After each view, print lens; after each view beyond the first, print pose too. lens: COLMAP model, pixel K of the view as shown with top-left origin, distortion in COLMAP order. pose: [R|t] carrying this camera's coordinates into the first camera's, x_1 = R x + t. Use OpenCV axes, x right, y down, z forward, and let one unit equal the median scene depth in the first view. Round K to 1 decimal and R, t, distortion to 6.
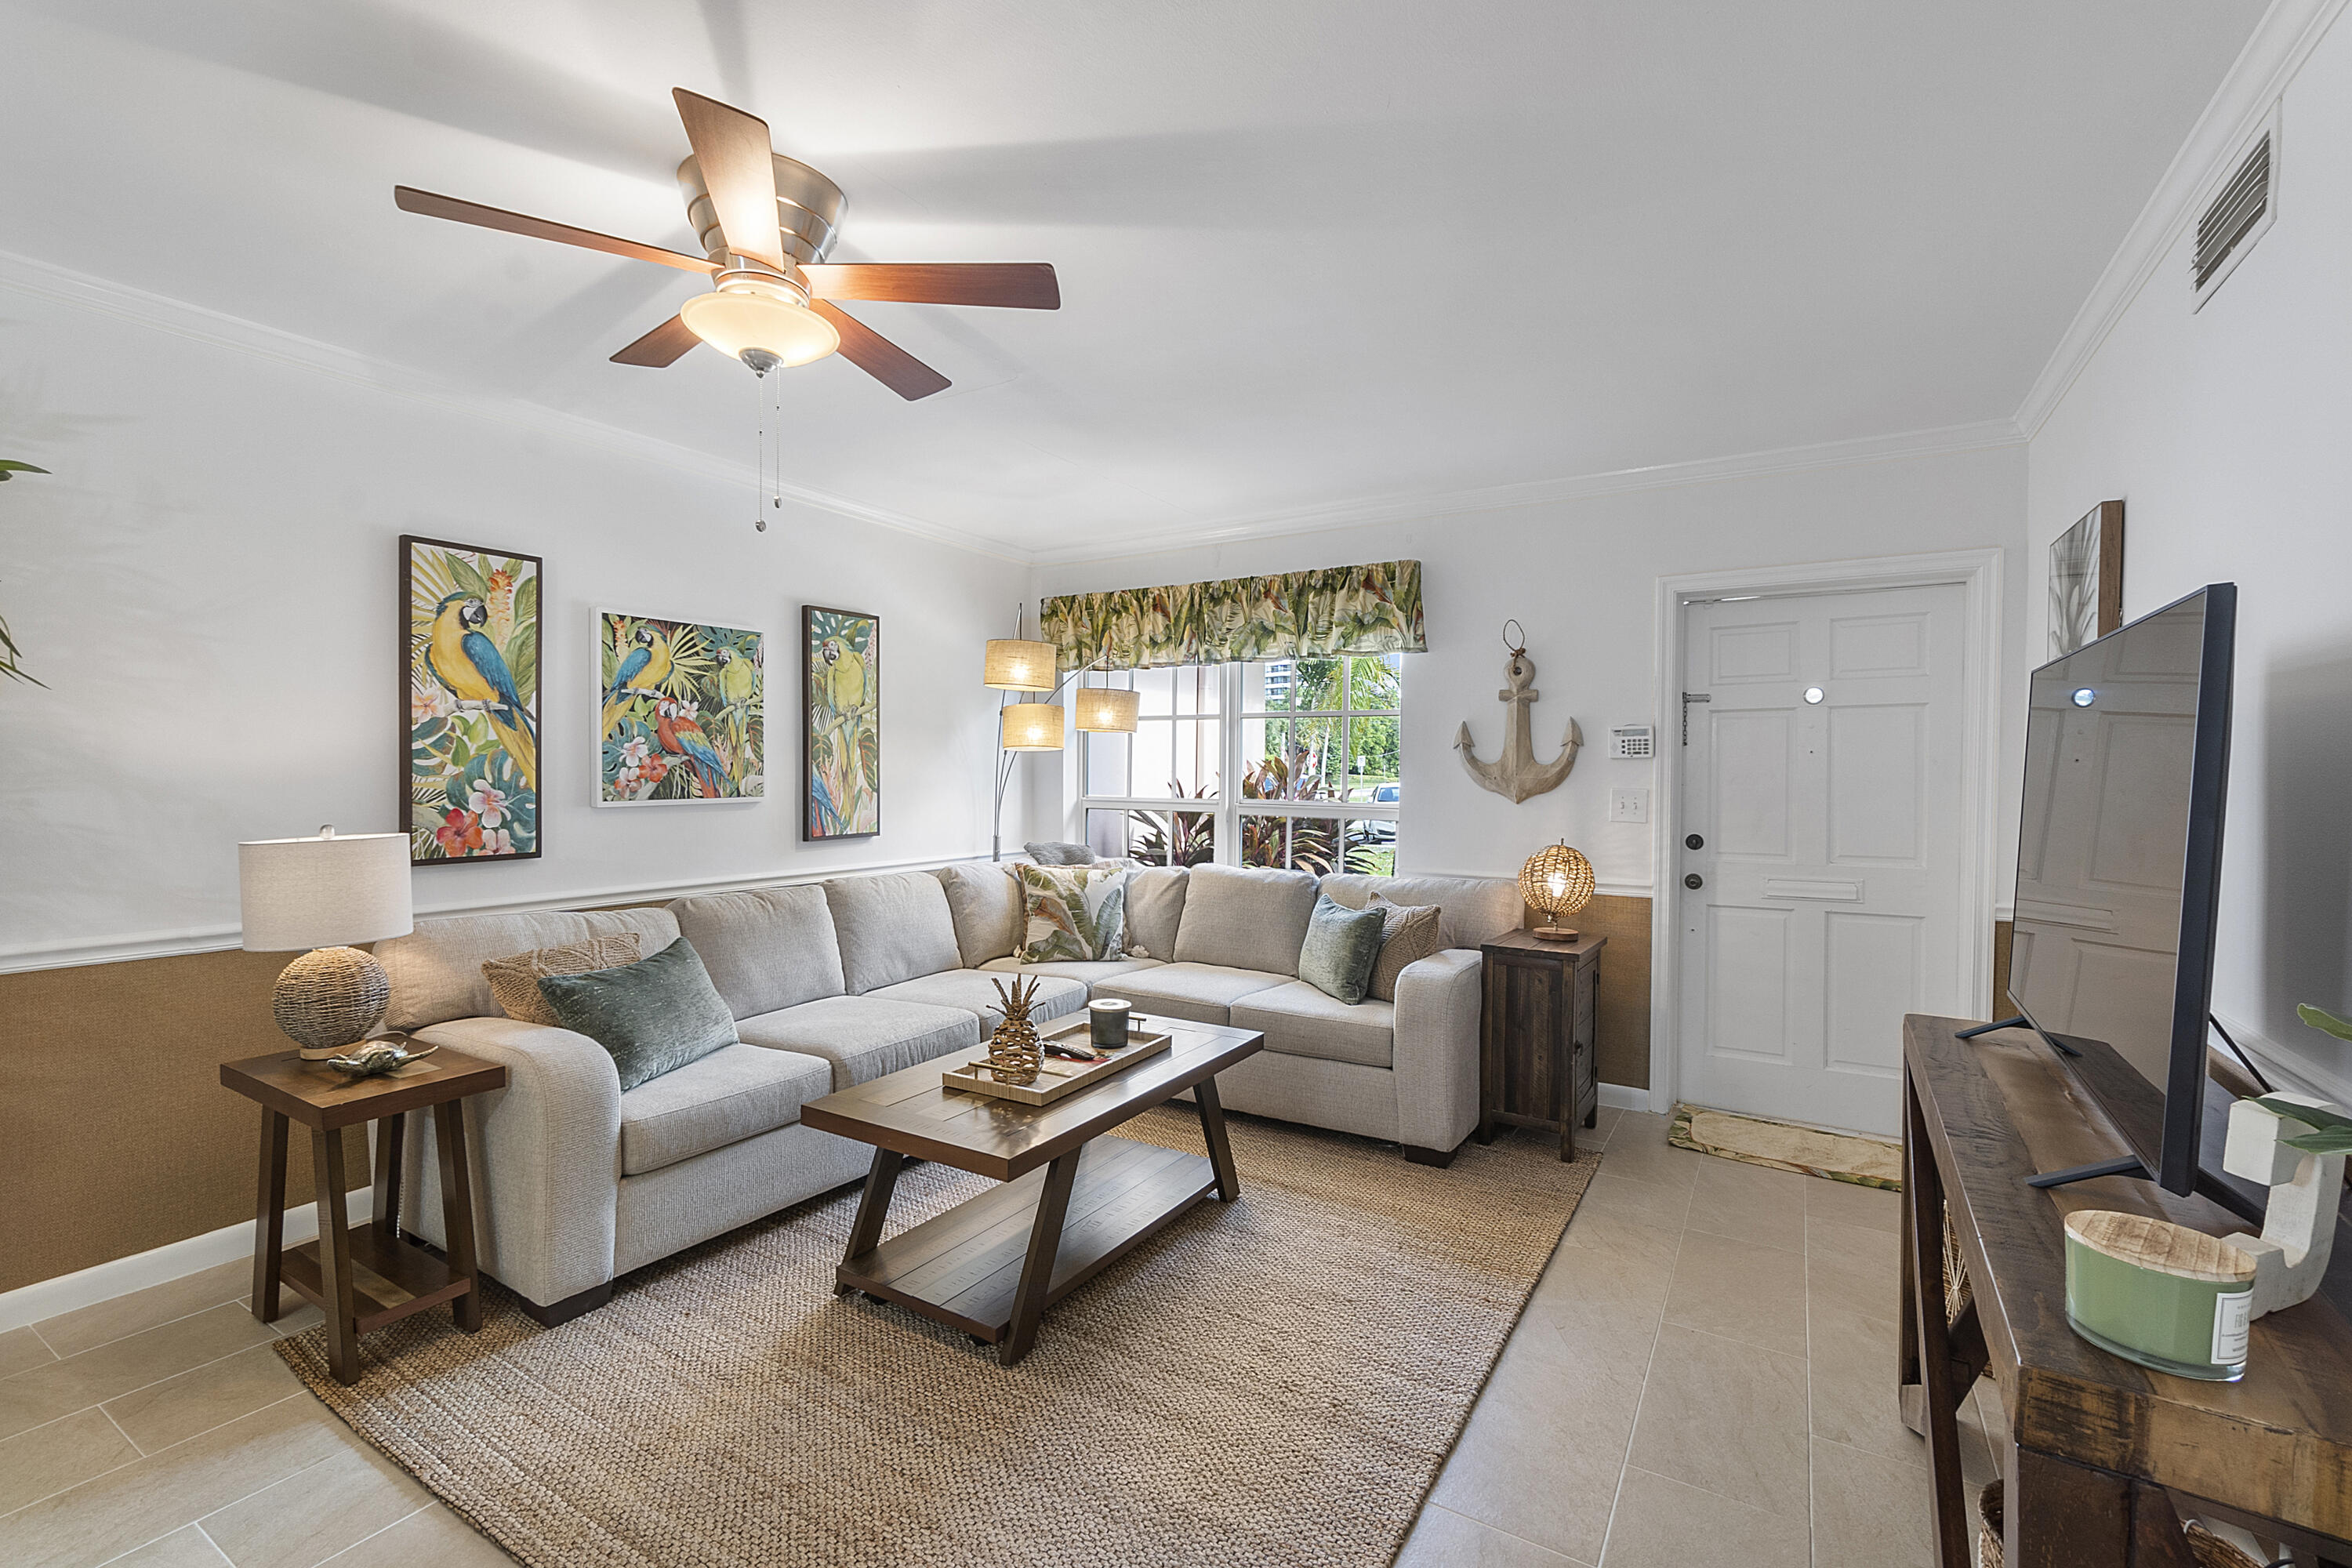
lens RADIAL K [[1028.5, 0, 1151.9], [0, 1028.5, 777.3], [0, 0, 1]] dist [-0.002061, 0.000372]
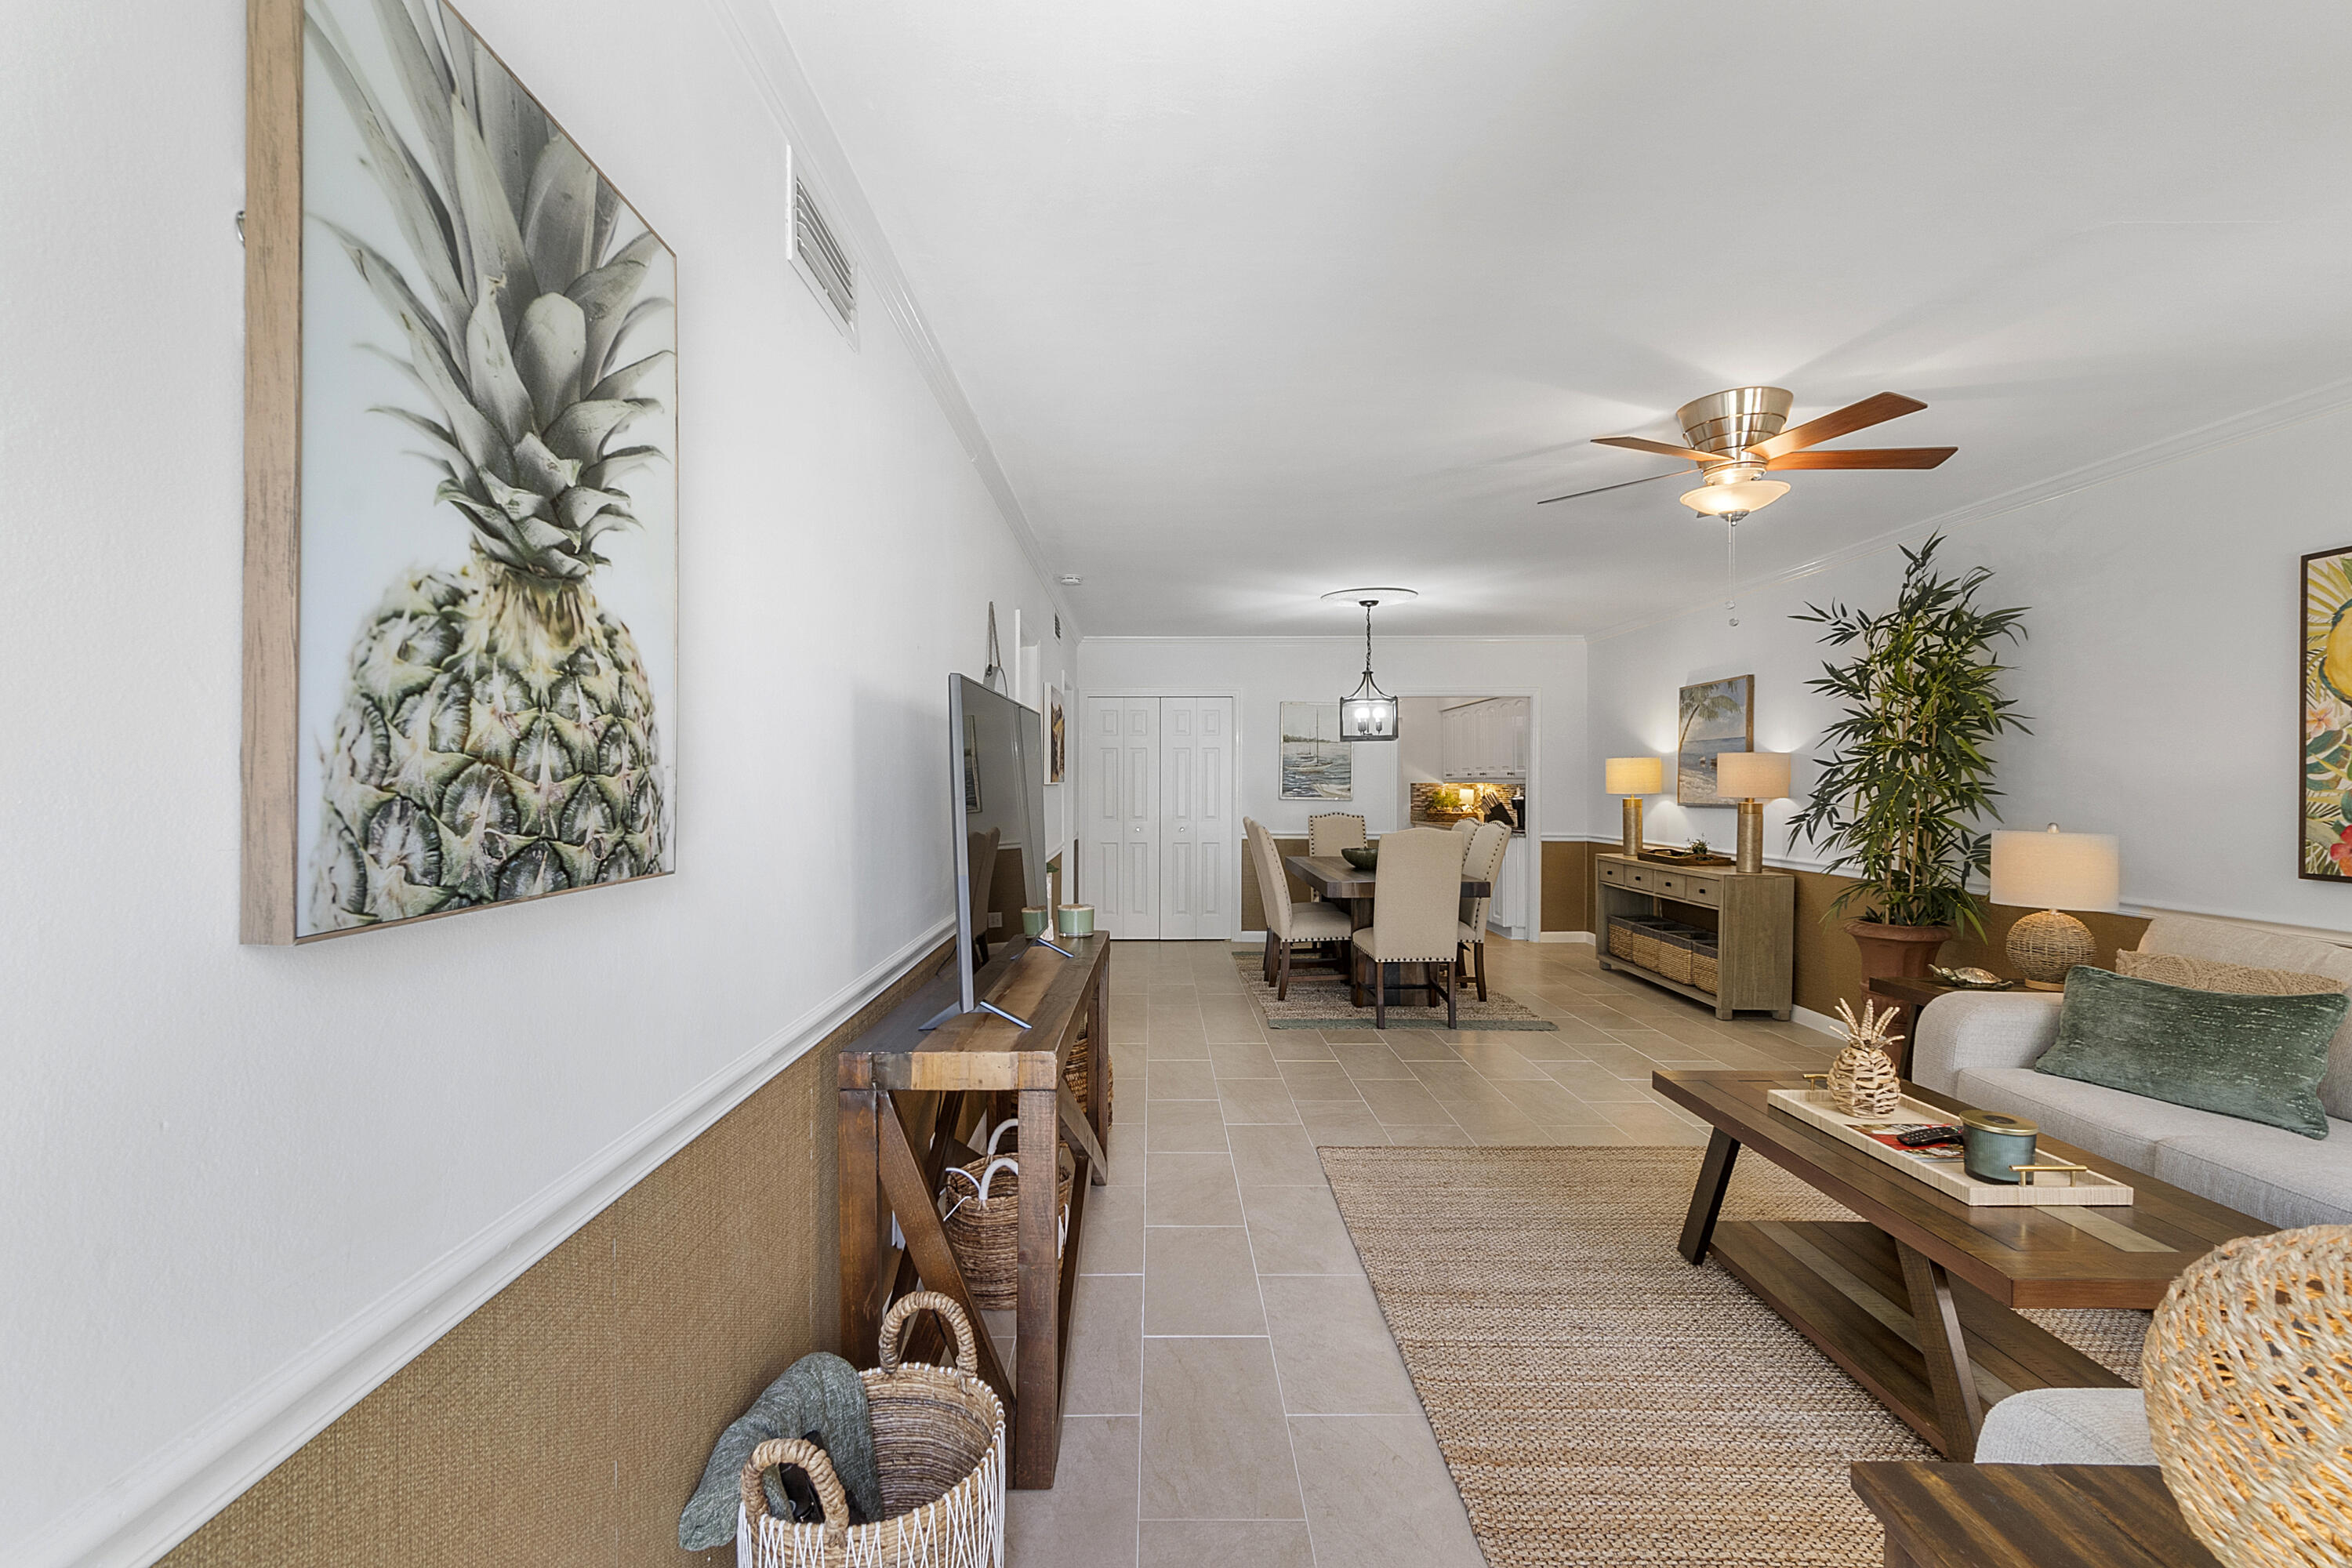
lens RADIAL K [[1028.5, 0, 1155.0], [0, 1028.5, 785.5], [0, 0, 1]] dist [-0.002061, 0.000372]
pose [[-0.844911, -0.002818, -0.534900, 0.604588], [-0.009558, 0.999906, 0.009830, -0.004004], [0.534822, 0.013418, -0.844858, 0.956751]]
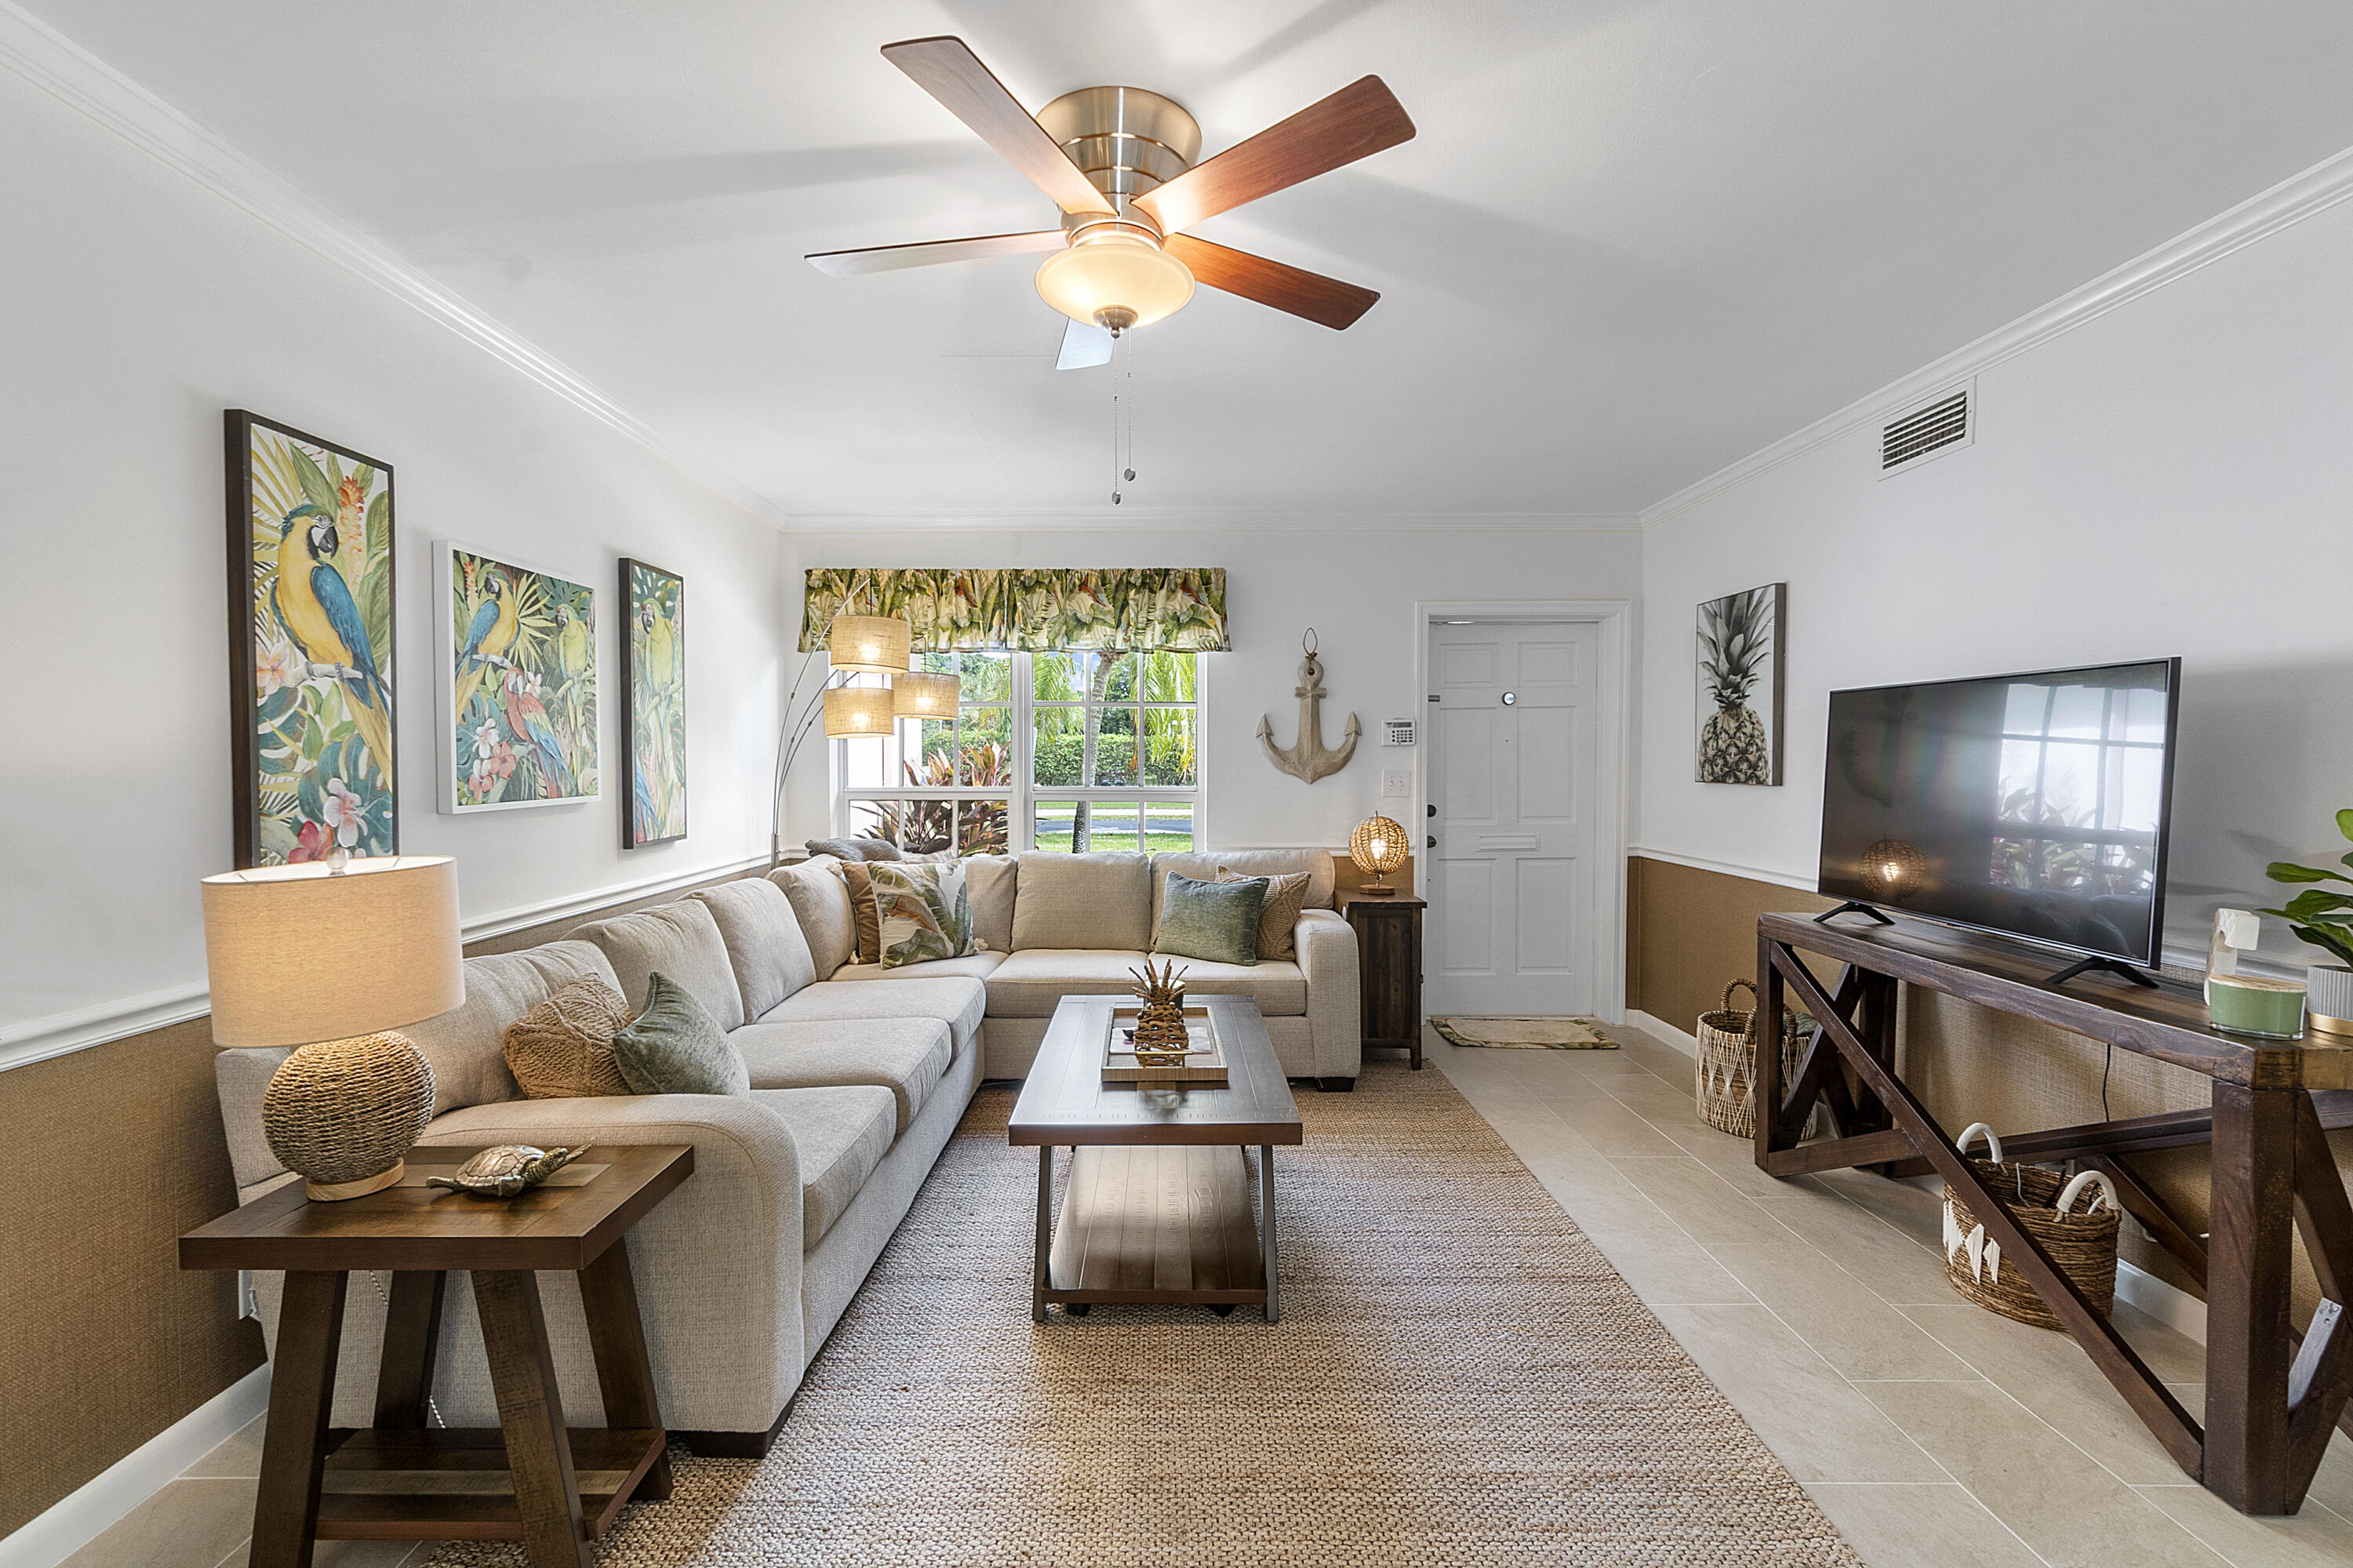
lens RADIAL K [[1029.0, 0, 1156.3], [0, 1029.0, 778.8], [0, 0, 1]] dist [-0.002061, 0.000372]
pose [[0.849008, -0.018529, 0.528055, -0.442399], [0.011340, 0.999794, 0.016848, -0.002387], [-0.528259, -0.008316, 0.849043, 0.096034]]
